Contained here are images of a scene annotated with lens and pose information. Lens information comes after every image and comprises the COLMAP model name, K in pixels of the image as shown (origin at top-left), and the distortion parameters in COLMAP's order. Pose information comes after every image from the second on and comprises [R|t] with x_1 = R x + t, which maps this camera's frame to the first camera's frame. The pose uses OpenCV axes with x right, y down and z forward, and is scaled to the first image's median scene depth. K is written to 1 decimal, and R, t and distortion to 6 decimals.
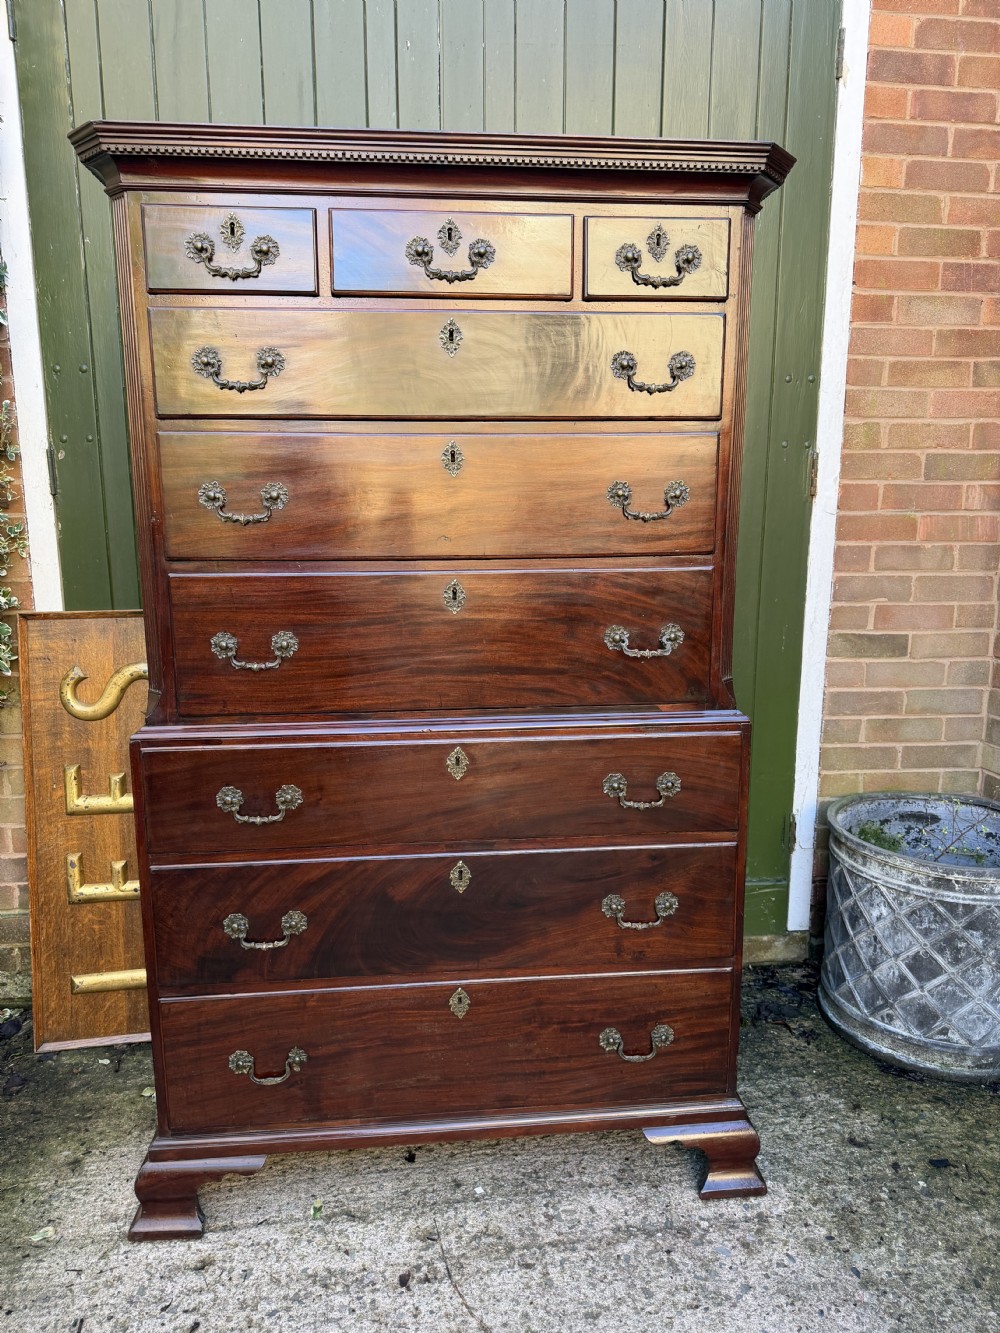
lens RADIAL K [[948.2, 0, 504.5], [0, 948.2, 666.0], [0, 0, 1]] dist [0.018760, -0.019001]
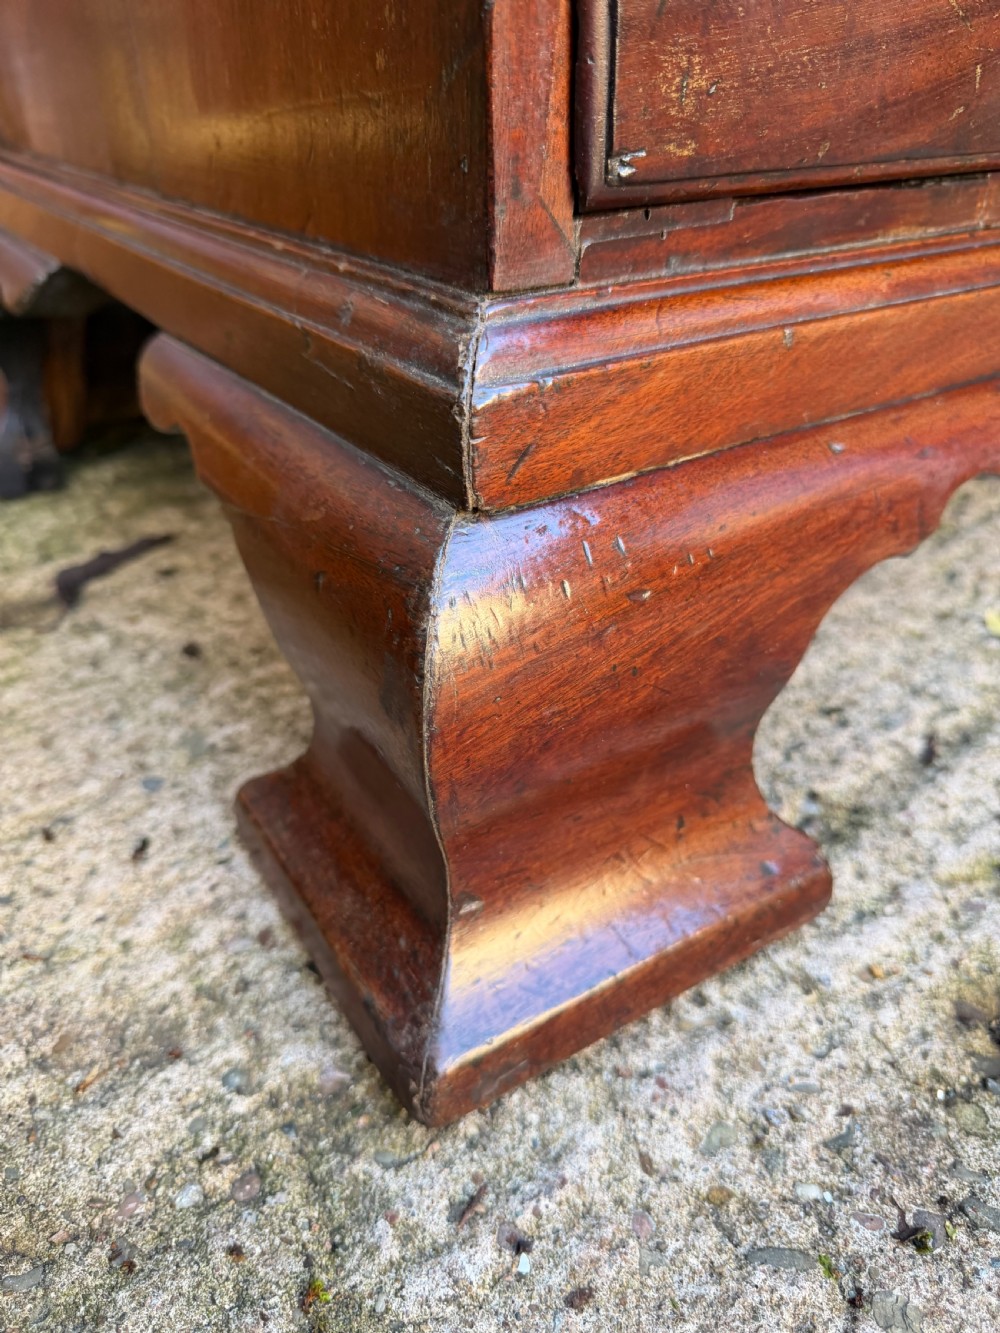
lens RADIAL K [[996.6, 0, 500.5], [0, 996.6, 672.1], [0, 0, 1]] dist [-0.033285, -0.005639]
pose [[0.878456, -0.264243, 0.398109, -0.408865], [0.099683, 0.916187, 0.388156, 0.479435], [-0.467310, -0.301293, 0.831170, 0.873077]]
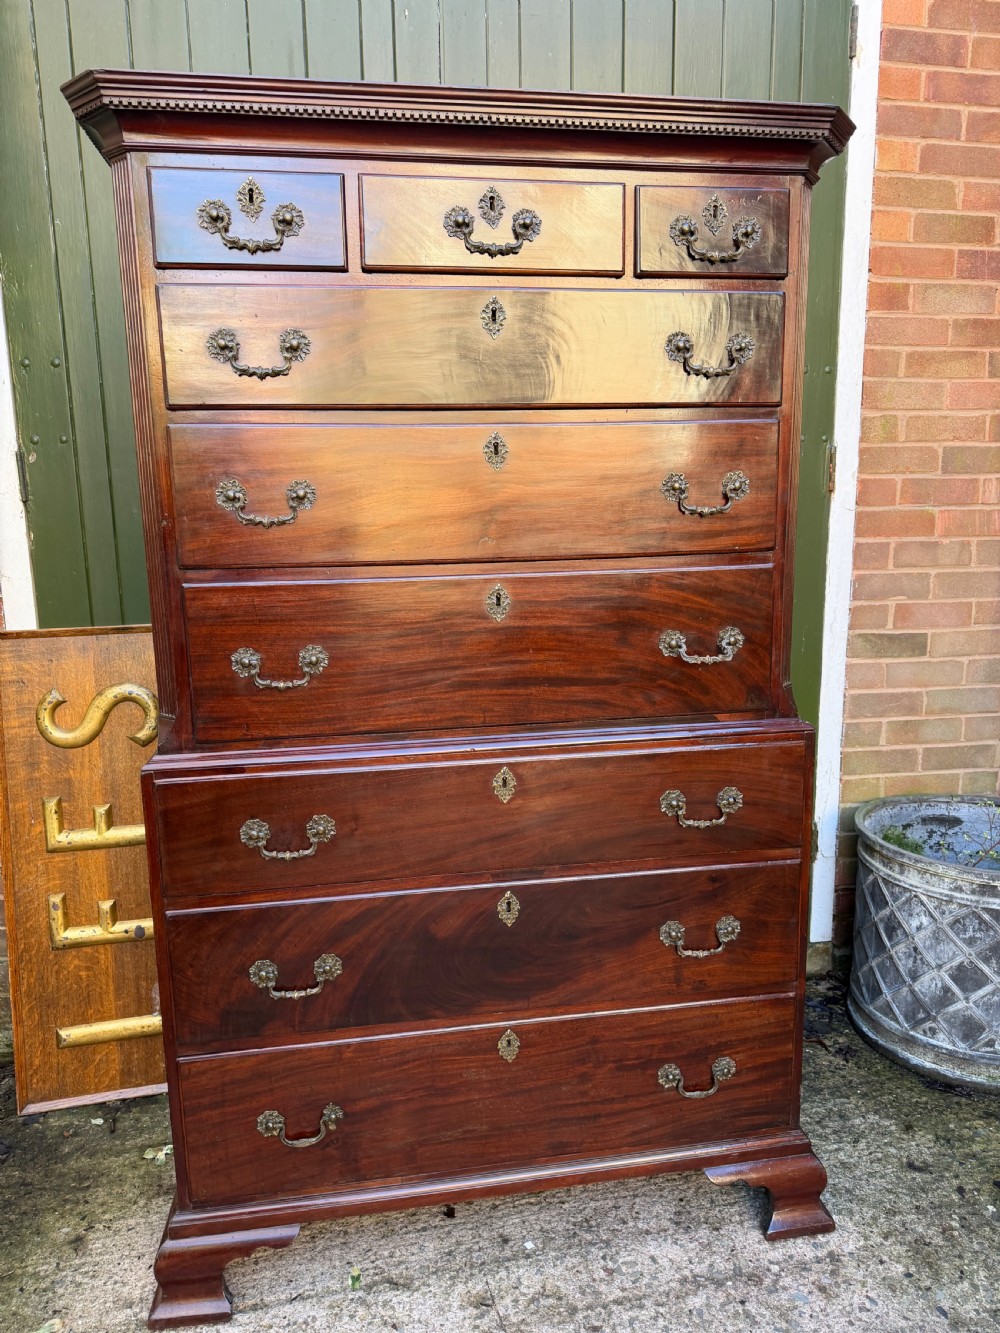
lens RADIAL K [[948.2, 0, 506.2], [0, 948.2, 671.3], [0, 0, 1]] dist [0.018760, -0.019001]
pose [[0.997747, -0.026120, 0.061794, -0.094964], [0.026315, 0.999651, -0.002347, -0.004341], [-0.061711, 0.003967, 0.998086, 0.080345]]
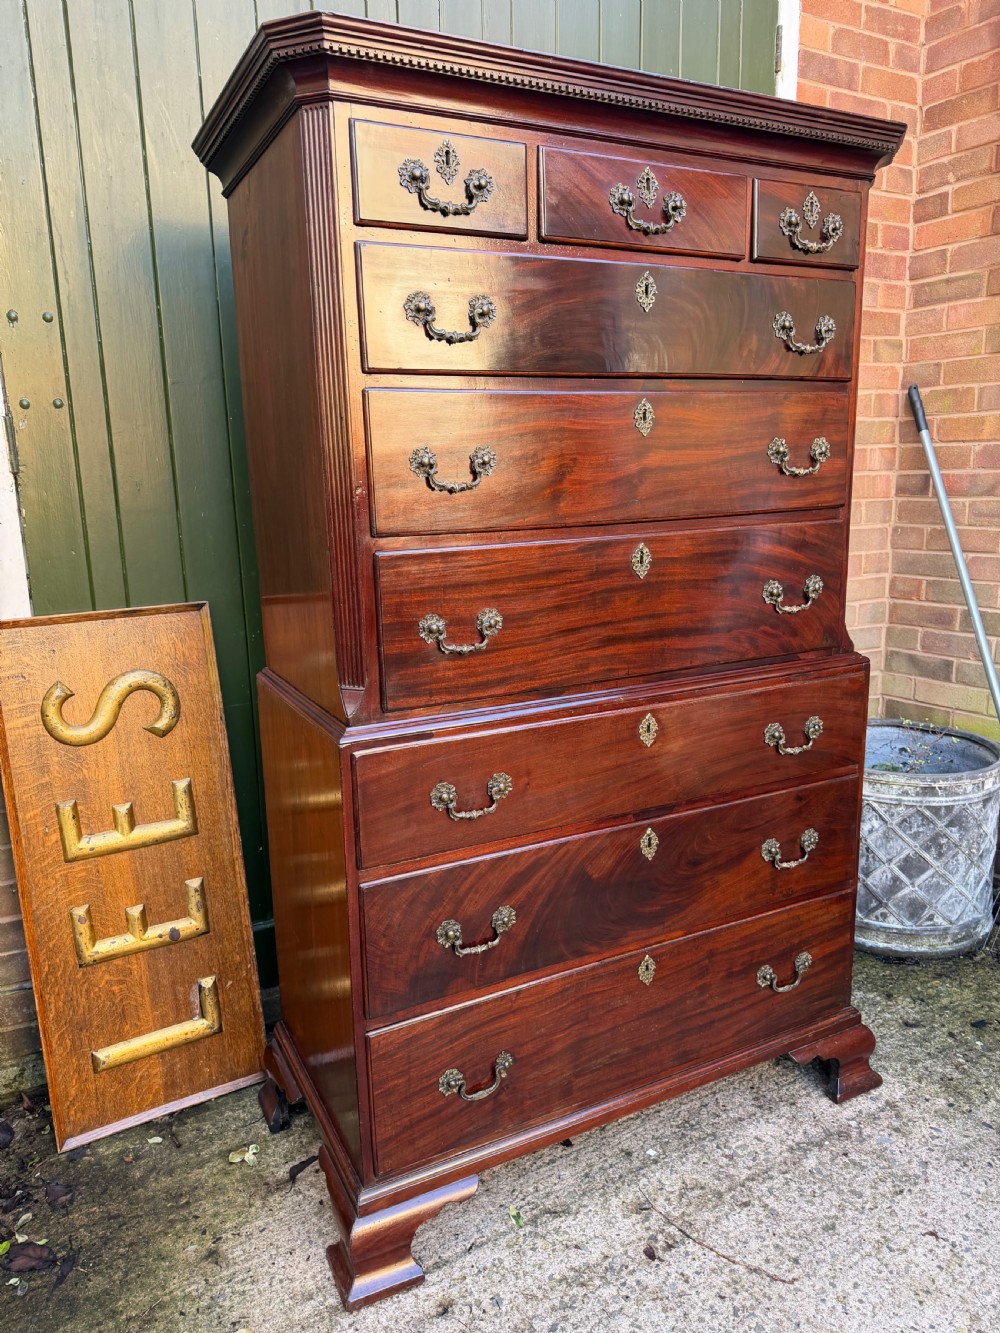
lens RADIAL K [[948.2, 0, 502.7], [0, 948.2, 671.4], [0, 0, 1]] dist [0.018760, -0.019001]
pose [[0.930275, -0.096224, 0.354020, -0.499194], [0.088532, 0.995352, 0.037901, -0.008069], [-0.356021, -0.003916, 0.934470, 0.121901]]
